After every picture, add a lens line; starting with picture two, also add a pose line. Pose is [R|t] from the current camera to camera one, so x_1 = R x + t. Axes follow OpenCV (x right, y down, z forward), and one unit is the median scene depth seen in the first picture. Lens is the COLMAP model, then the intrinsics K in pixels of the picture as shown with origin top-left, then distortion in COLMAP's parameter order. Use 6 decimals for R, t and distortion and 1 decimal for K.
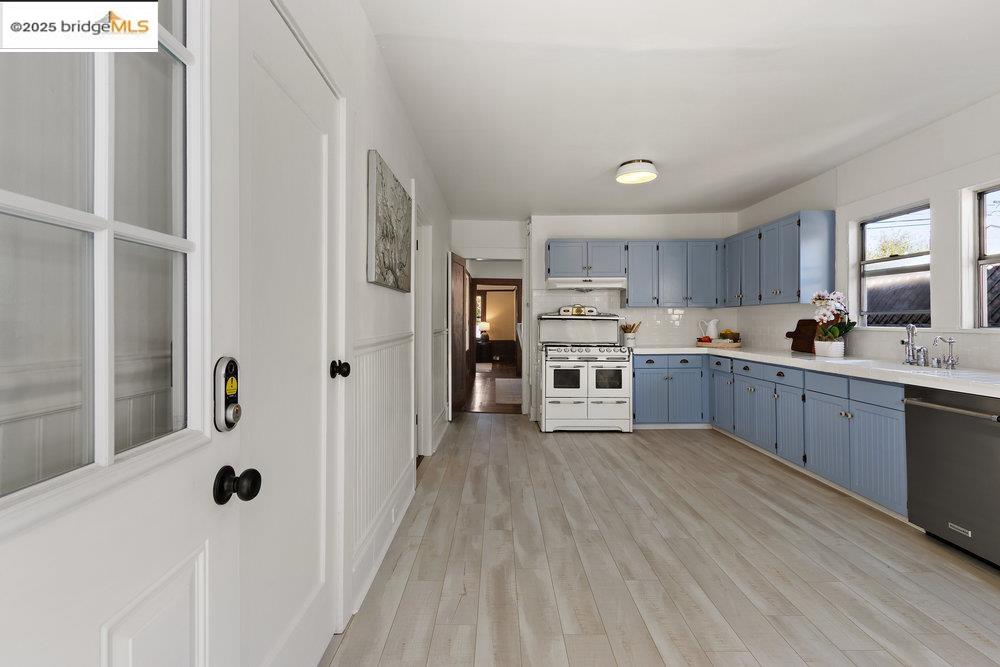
lens RADIAL K [[463.0, 0, 502.1], [0, 463.0, 324.5], [0, 0, 1]] dist [0.009954, -0.000065]
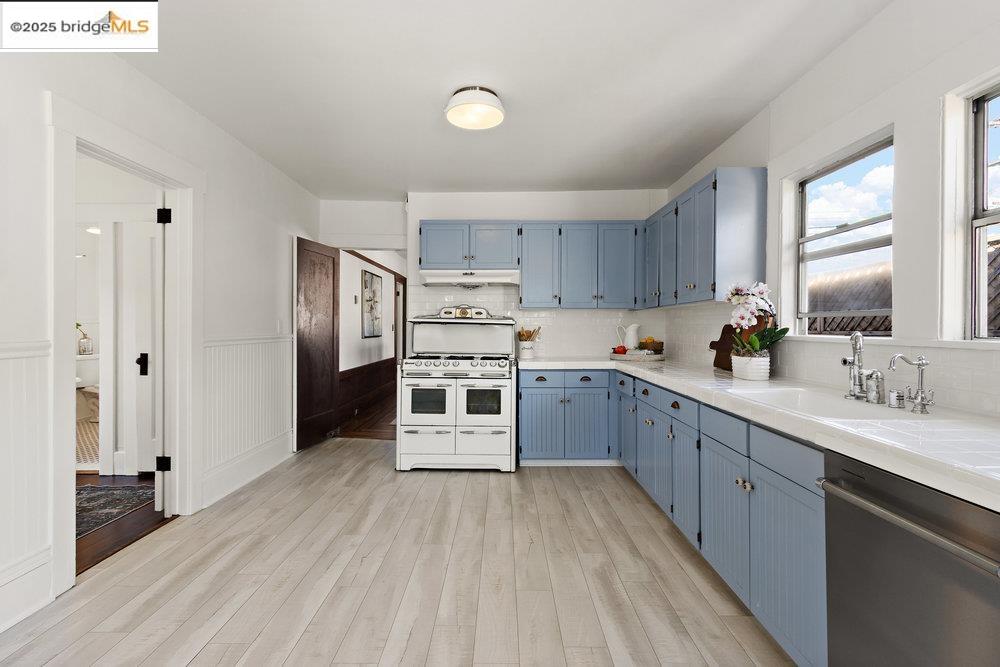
lens RADIAL K [[453.1, 0, 500.0], [0, 453.1, 333.5], [0, 0, 1]] dist [0.010663, -0.000096]
pose [[0.999927, 0.004683, -0.011101, 0.325746], [-0.004591, 0.999955, 0.008348, -0.001131], [0.011140, -0.008297, 0.999904, 0.314872]]
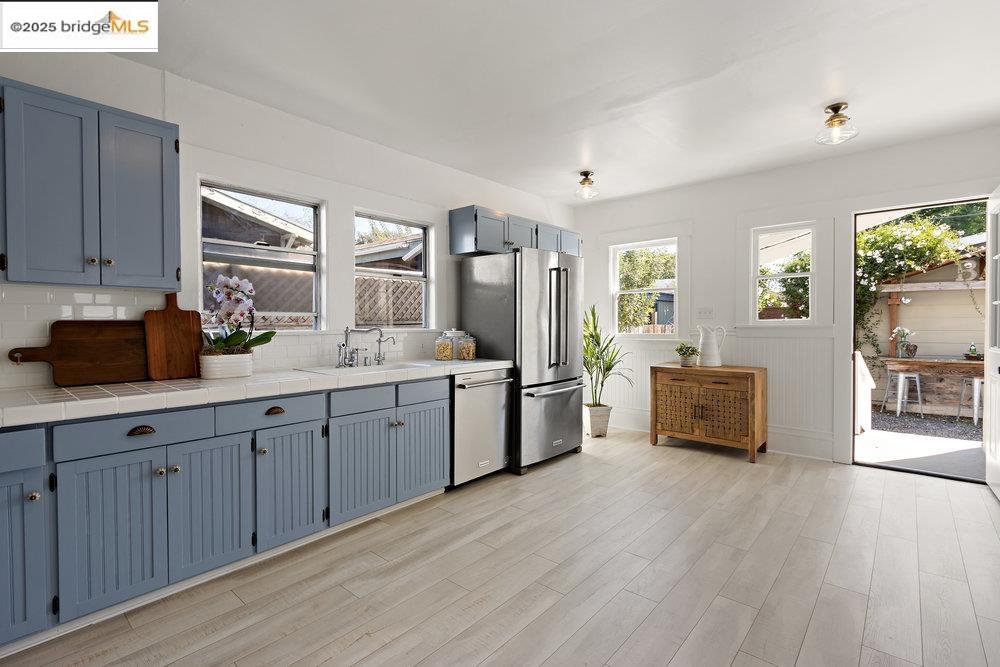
lens RADIAL K [[463.6, 0, 498.6], [0, 463.6, 329.1], [0, 0, 1]] dist [-0.000722, -0.000647]
pose [[-0.744854, -0.005985, 0.667201, -0.018455], [0.006784, 0.999840, 0.016543, -0.006896], [-0.667193, 0.016849, -0.744694, 1.167078]]
